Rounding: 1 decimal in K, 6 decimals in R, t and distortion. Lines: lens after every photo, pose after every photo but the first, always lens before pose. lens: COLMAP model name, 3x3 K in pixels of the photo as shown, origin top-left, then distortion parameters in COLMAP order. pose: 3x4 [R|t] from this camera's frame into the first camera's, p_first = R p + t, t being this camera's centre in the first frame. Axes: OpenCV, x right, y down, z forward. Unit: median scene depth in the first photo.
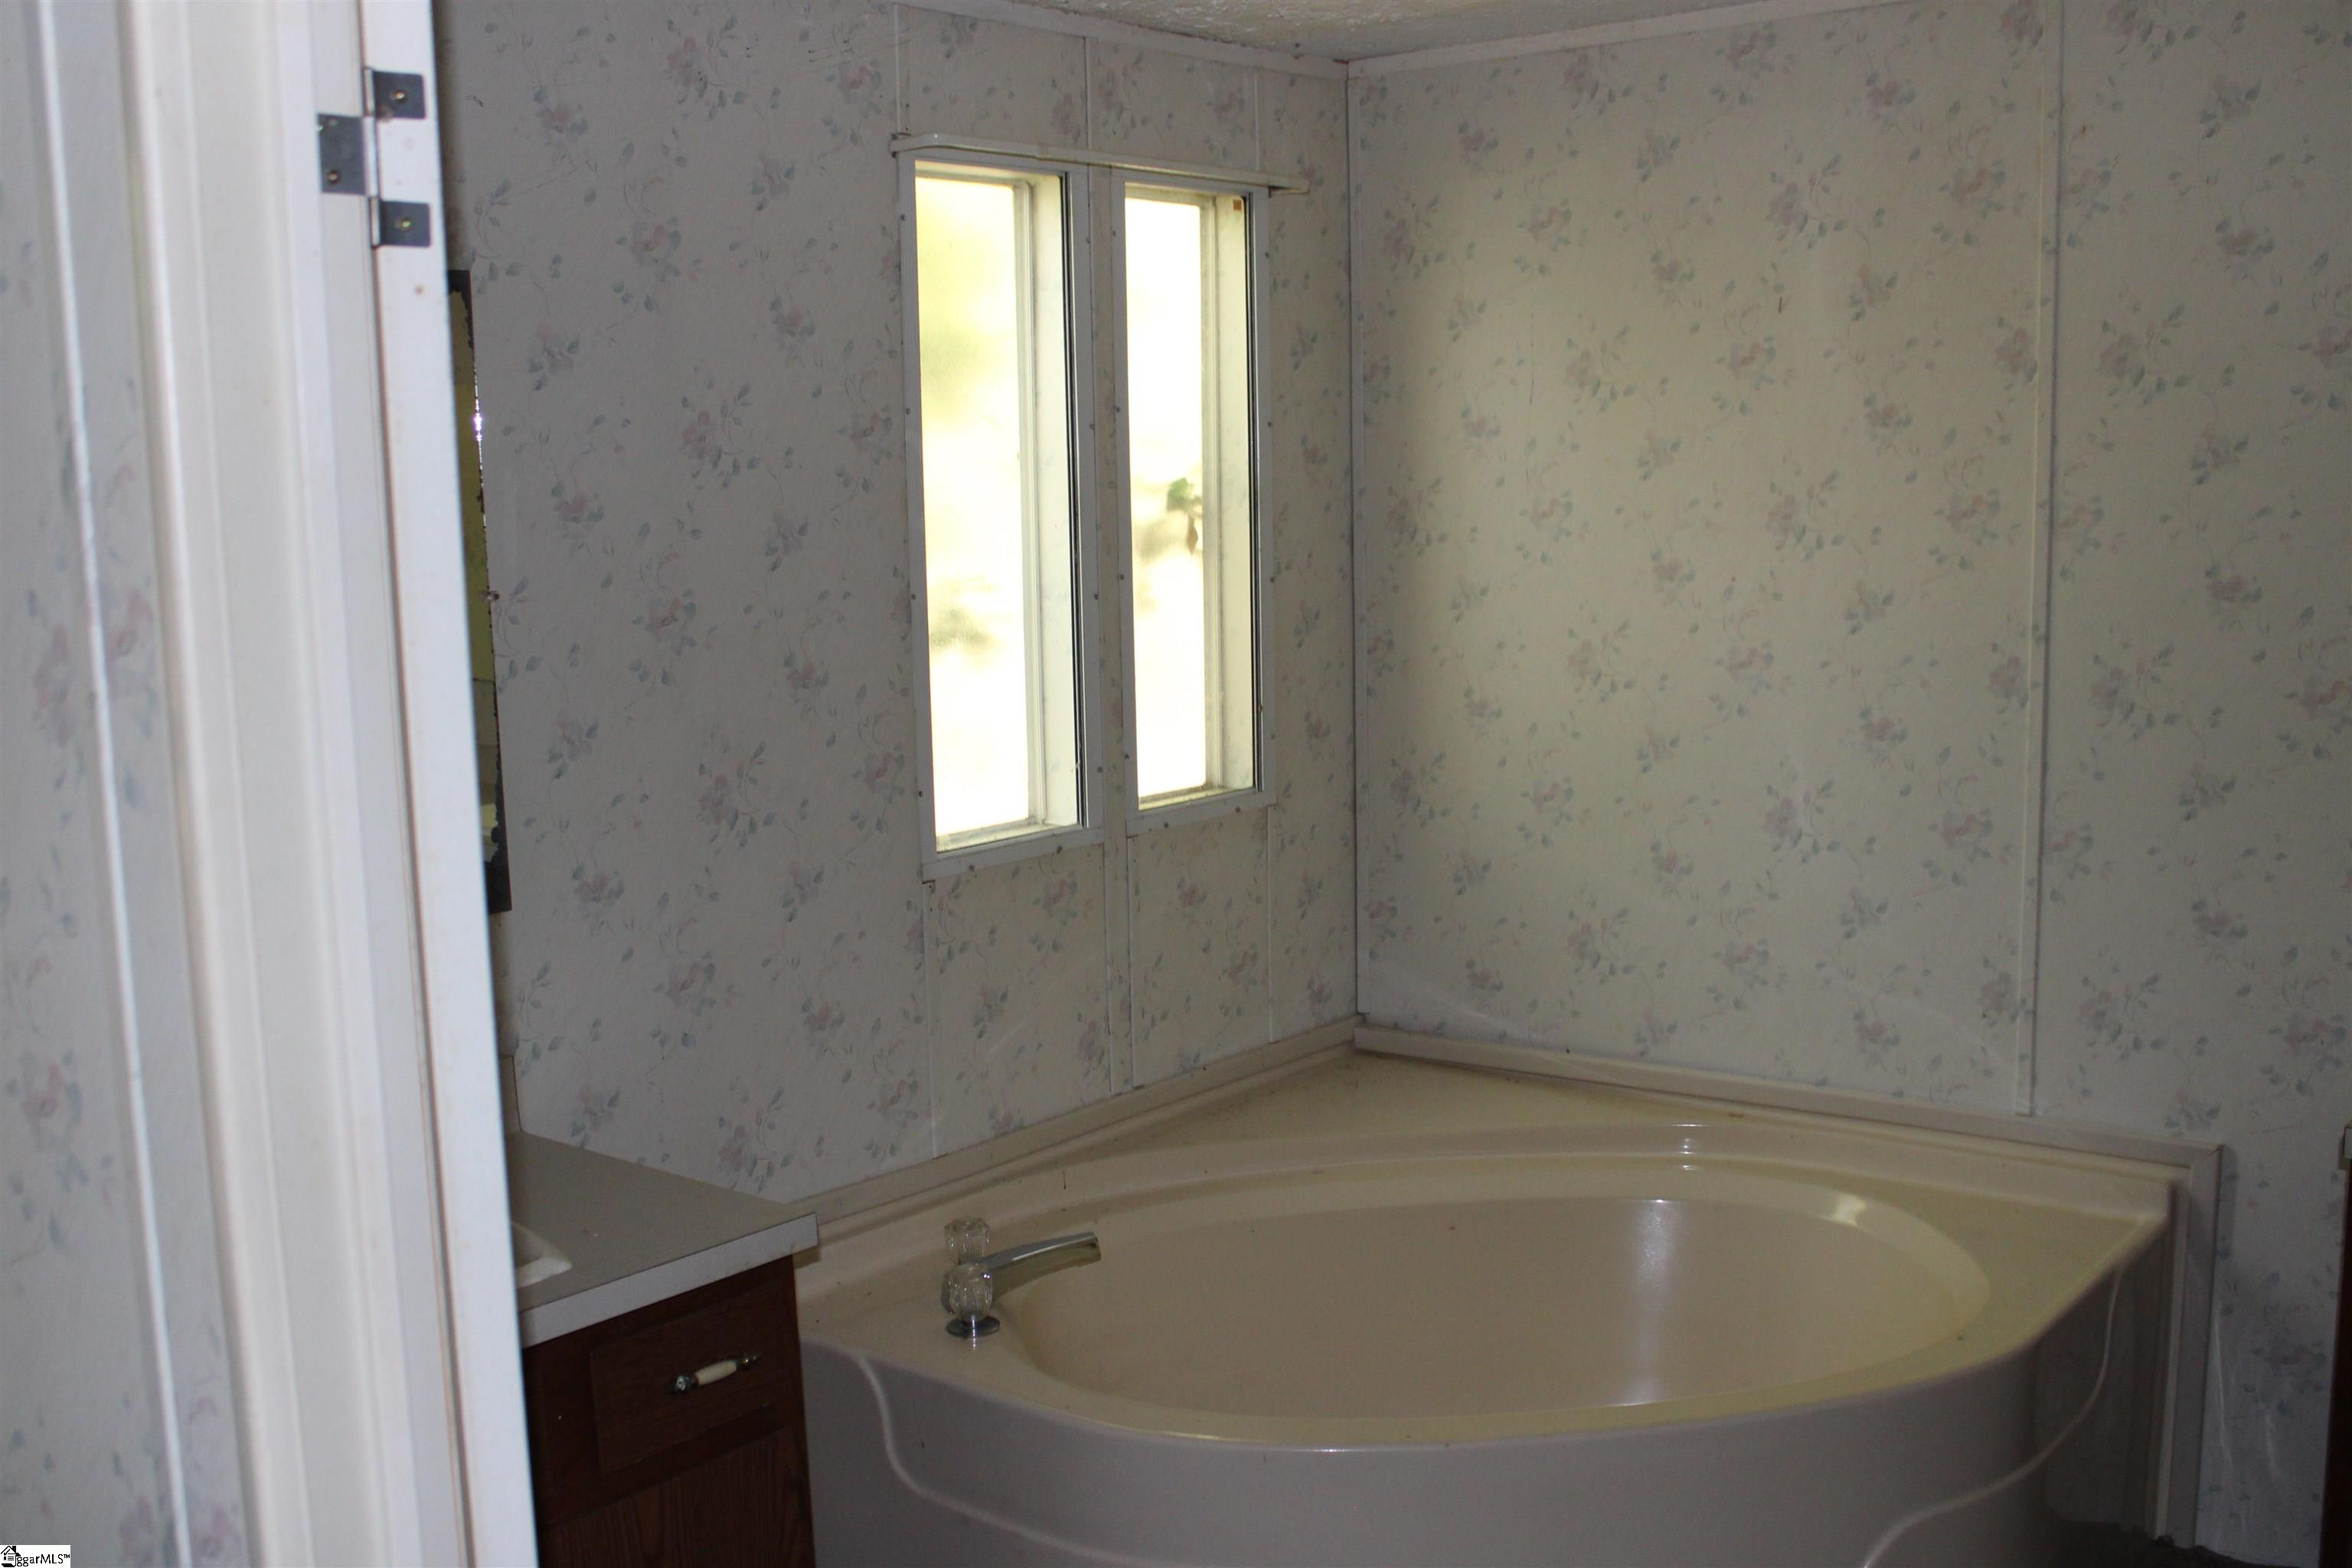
lens RADIAL K [[2332.0, 0, 1180.5], [0, 2332.0, 795.5], [0, 0, 1]] dist [-0.062461, 0.000000]
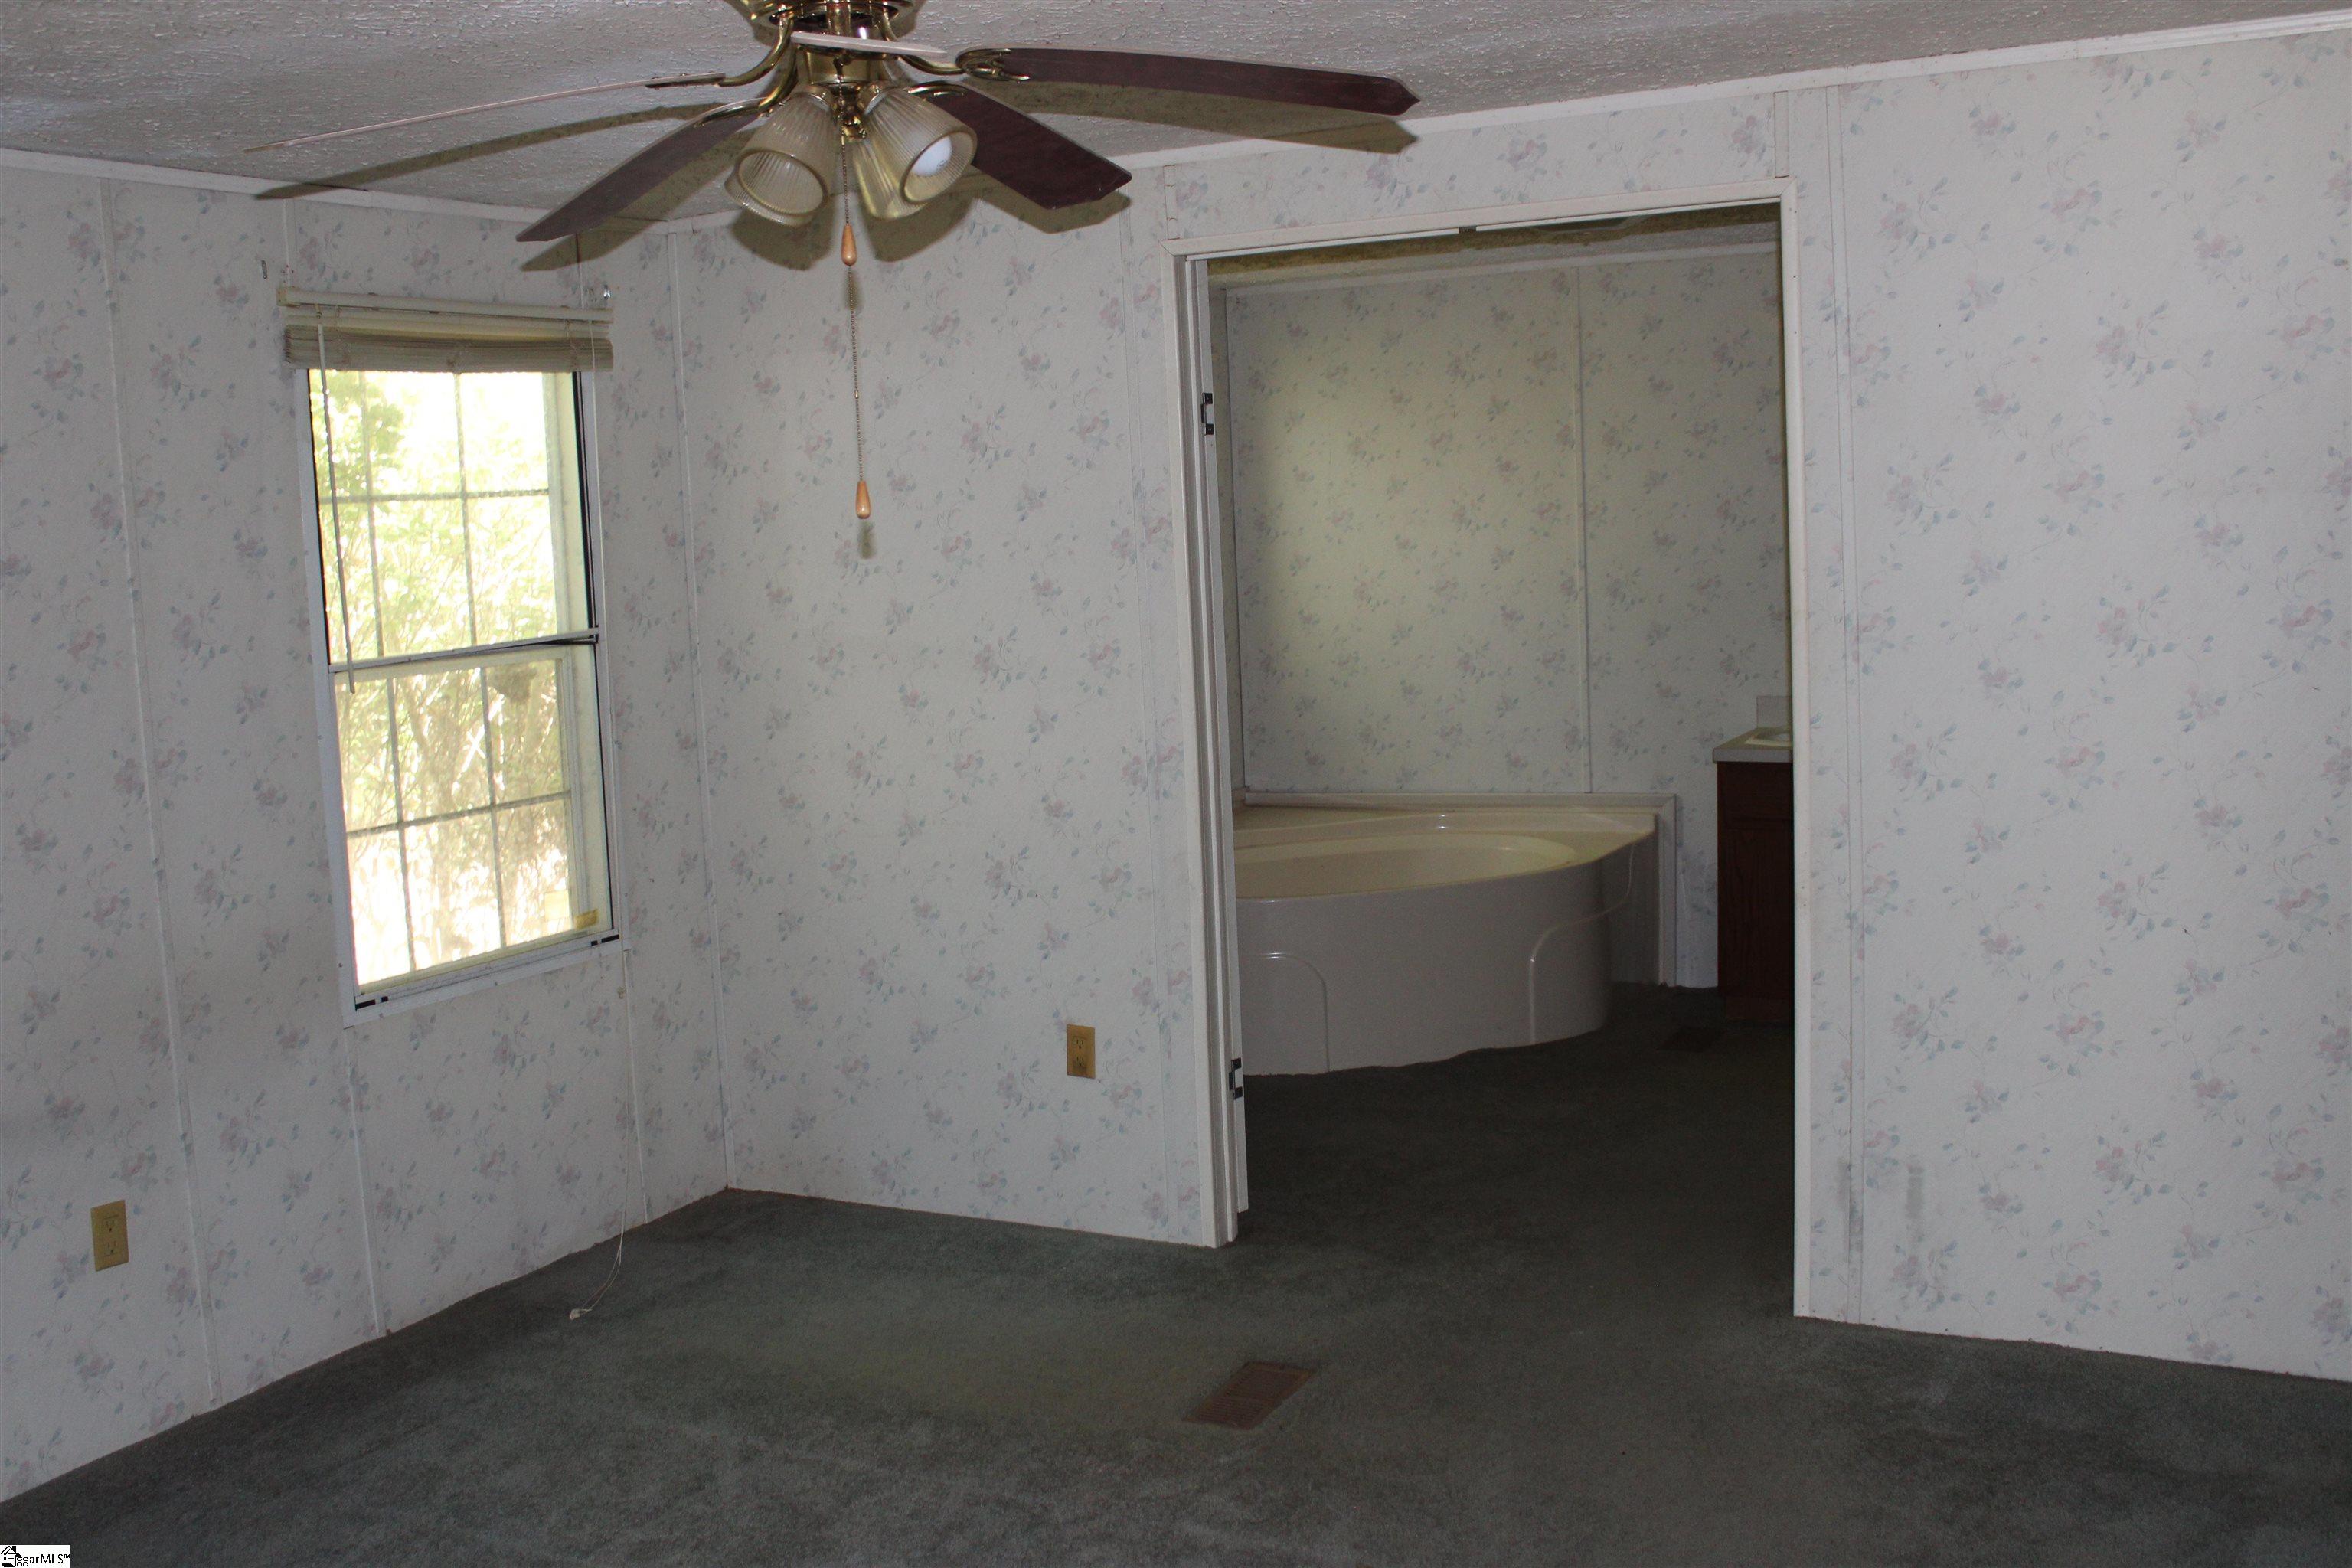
lens RADIAL K [[2332.0, 0, 1174.4], [0, 2332.0, 778.0], [0, 0, 1]] dist [-0.062461, 0.000000]
pose [[0.983179, -0.042372, 0.177660, -0.386524], [0.047911, 0.998486, -0.027005, 0.164949], [-0.176246, 0.035062, 0.983721, -1.035619]]
